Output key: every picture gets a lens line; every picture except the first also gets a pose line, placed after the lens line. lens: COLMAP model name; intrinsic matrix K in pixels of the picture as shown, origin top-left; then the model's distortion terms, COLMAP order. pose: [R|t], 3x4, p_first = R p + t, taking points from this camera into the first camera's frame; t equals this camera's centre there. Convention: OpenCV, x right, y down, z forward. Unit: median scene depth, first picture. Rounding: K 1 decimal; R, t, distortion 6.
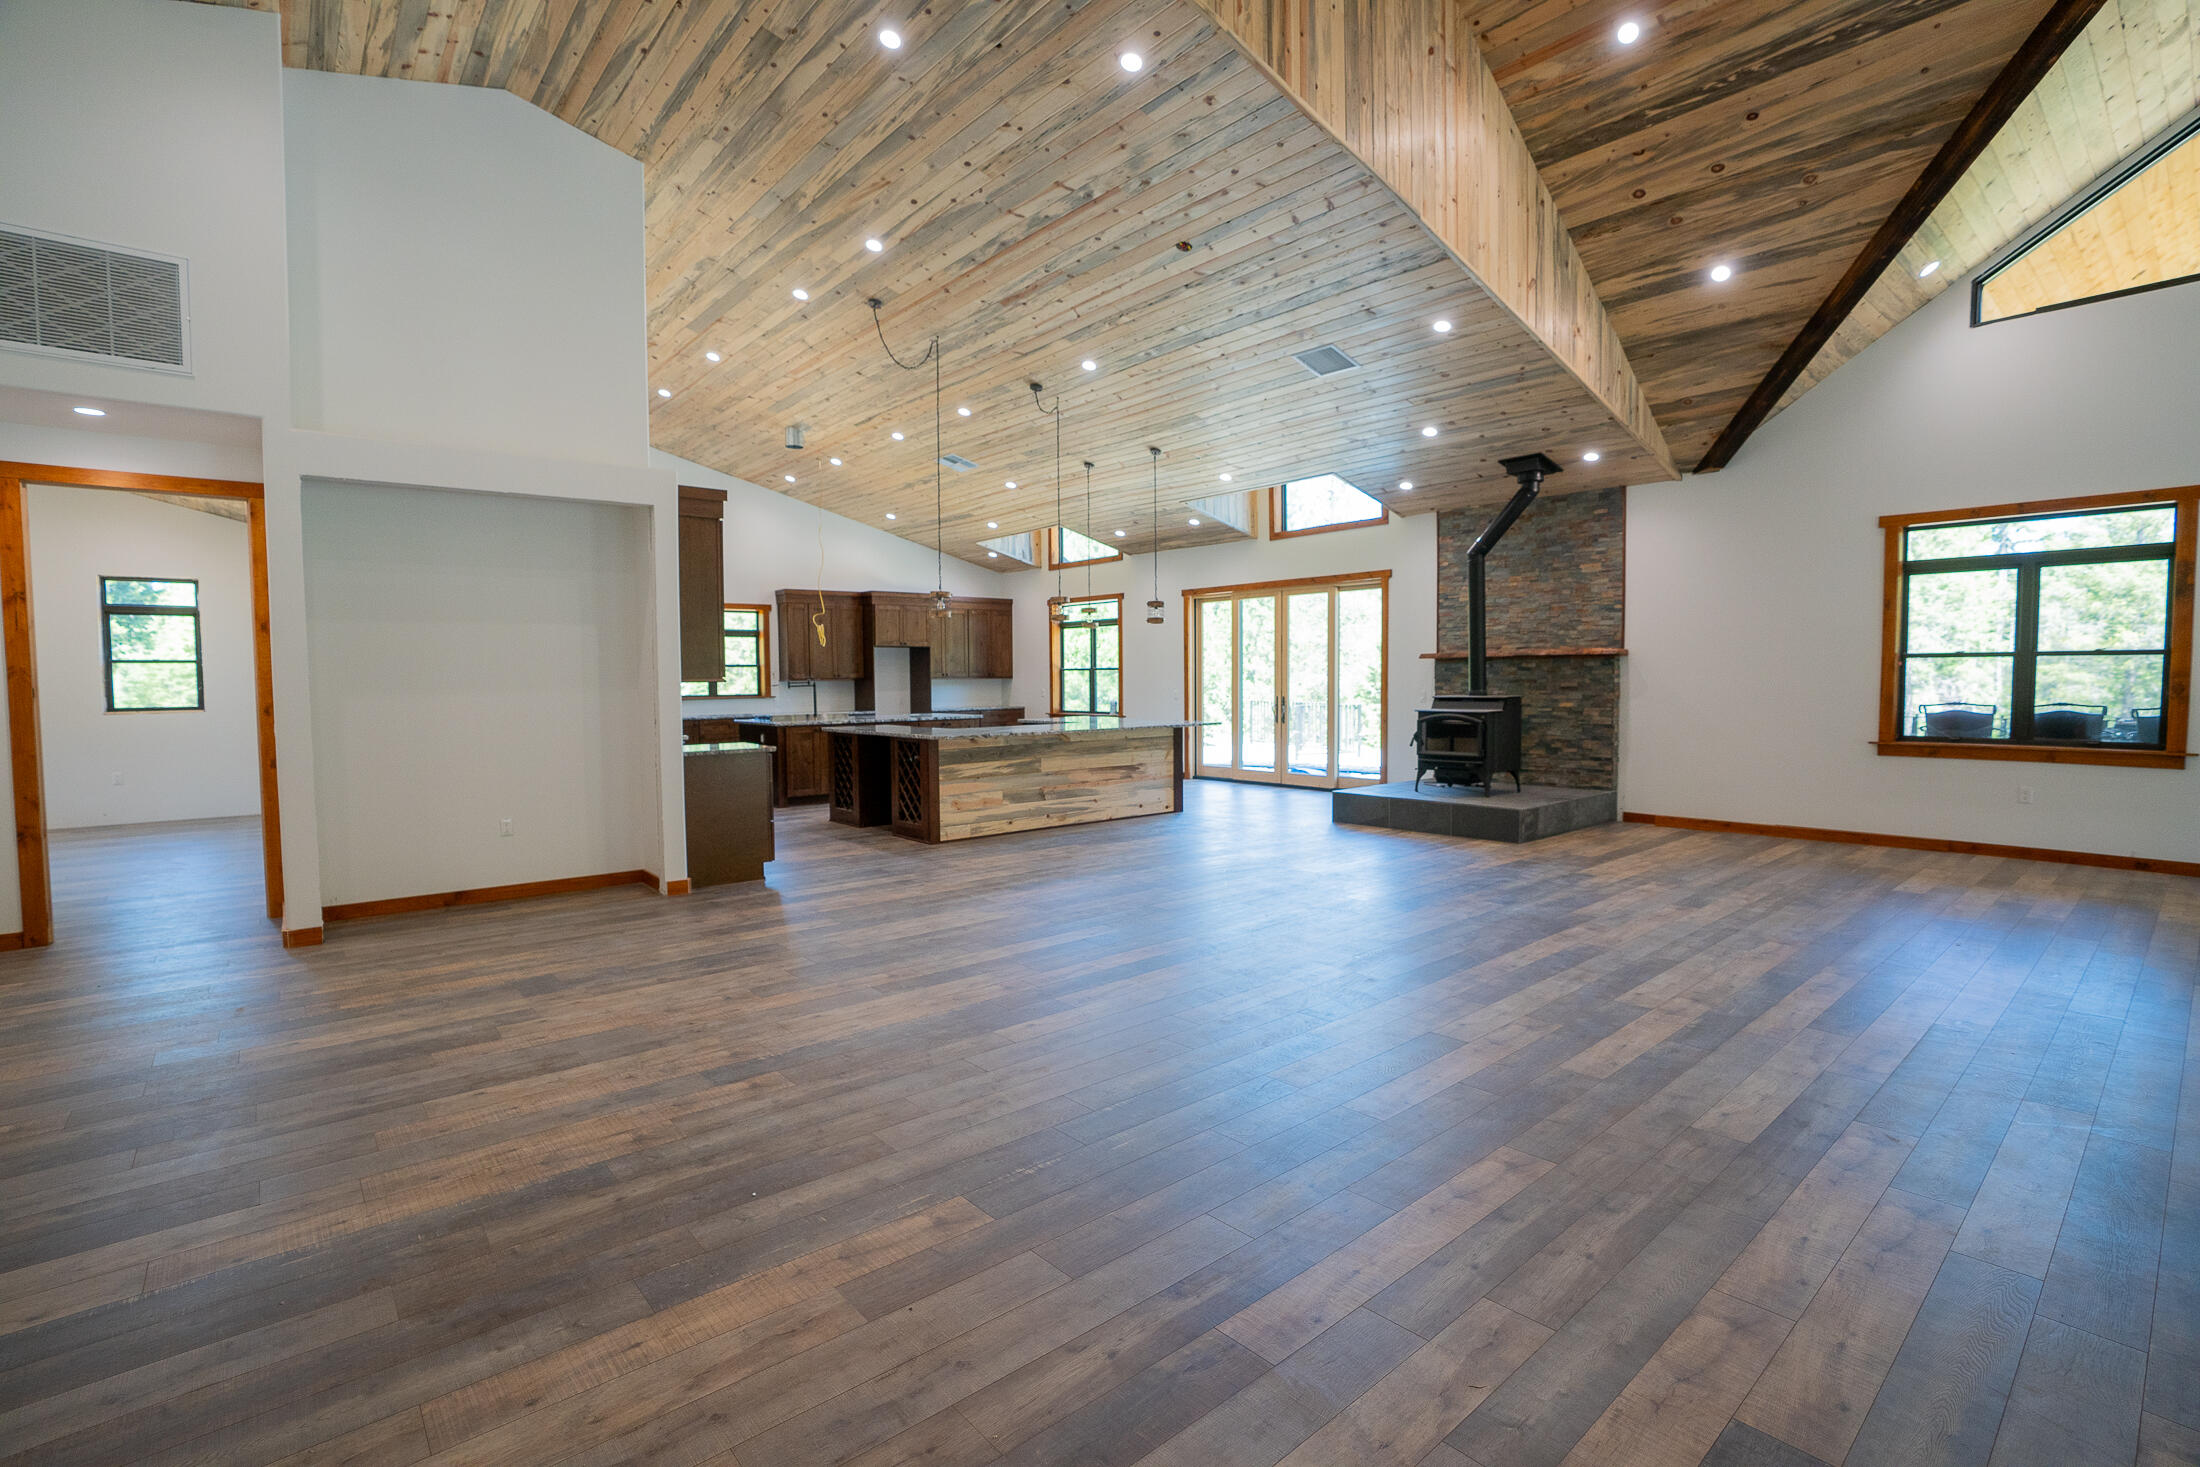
lens RADIAL K [[1012.9, 0, 1100.0], [0, 1012.9, 733.5], [0, 0, 1]] dist [-0.047701, 0.000171]
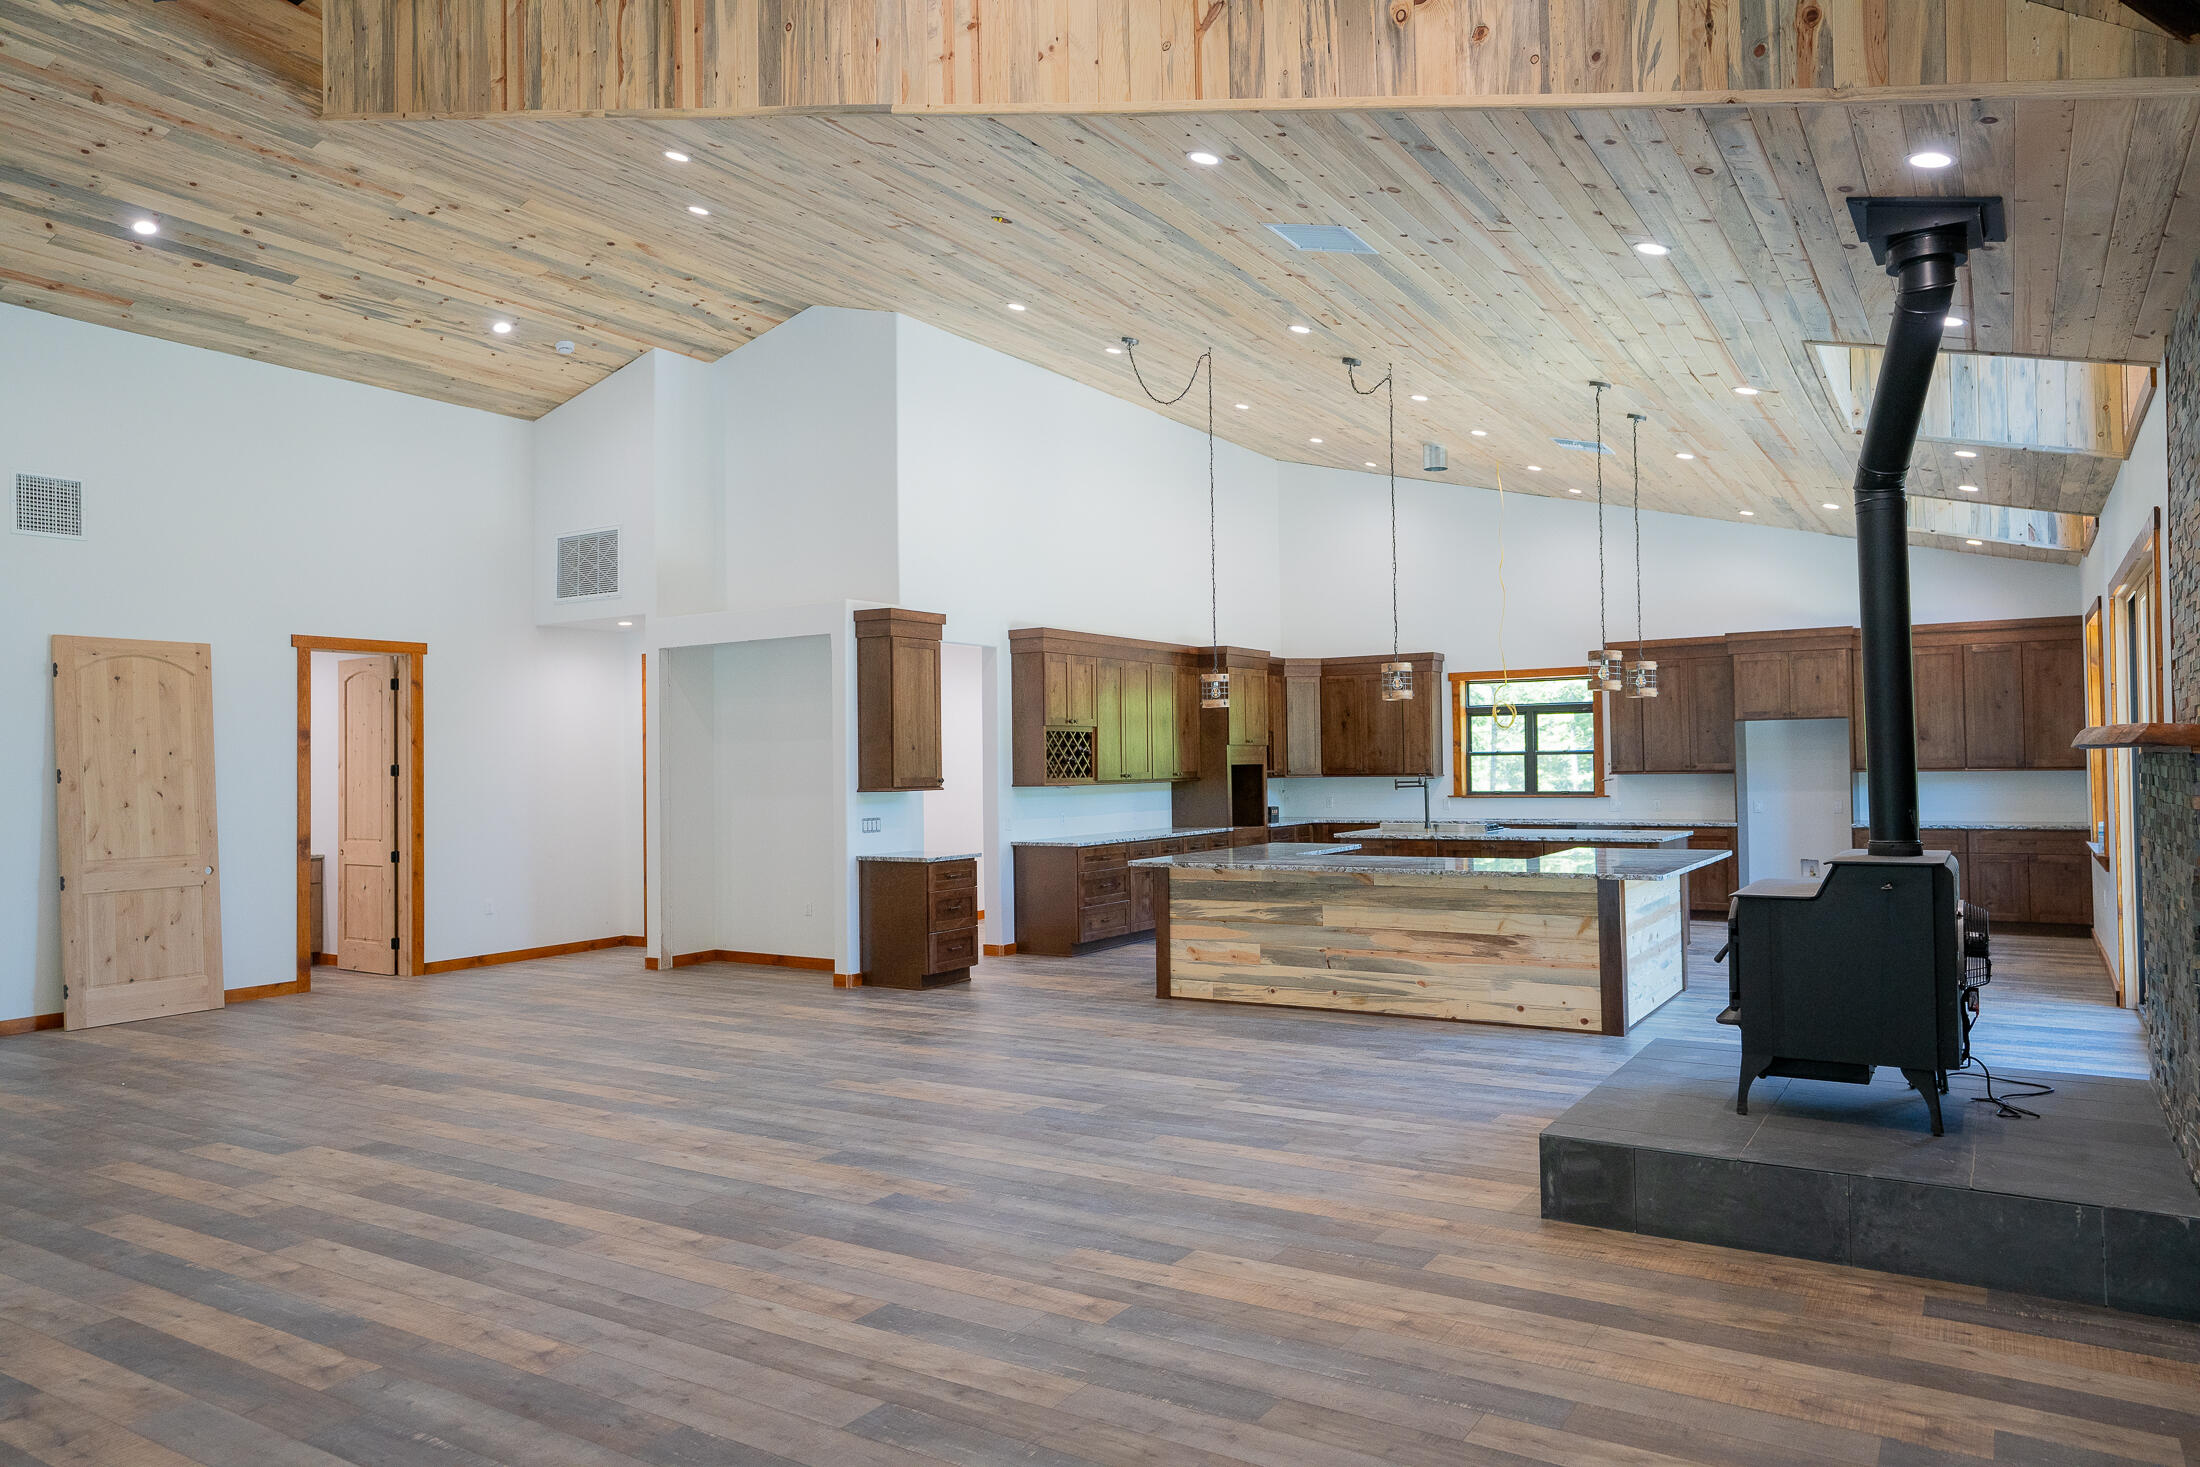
lens RADIAL K [[1432.9, 0, 1100.0], [0, 1432.9, 733.5], [0, 0, 1]] dist [0.006127, 0.003706]
pose [[0.292118, -0.019434, -0.956185, 1.165609], [-0.039598, 0.998690, -0.032395, -0.076177], [0.955562, 0.047326, 0.290966, 0.810017]]
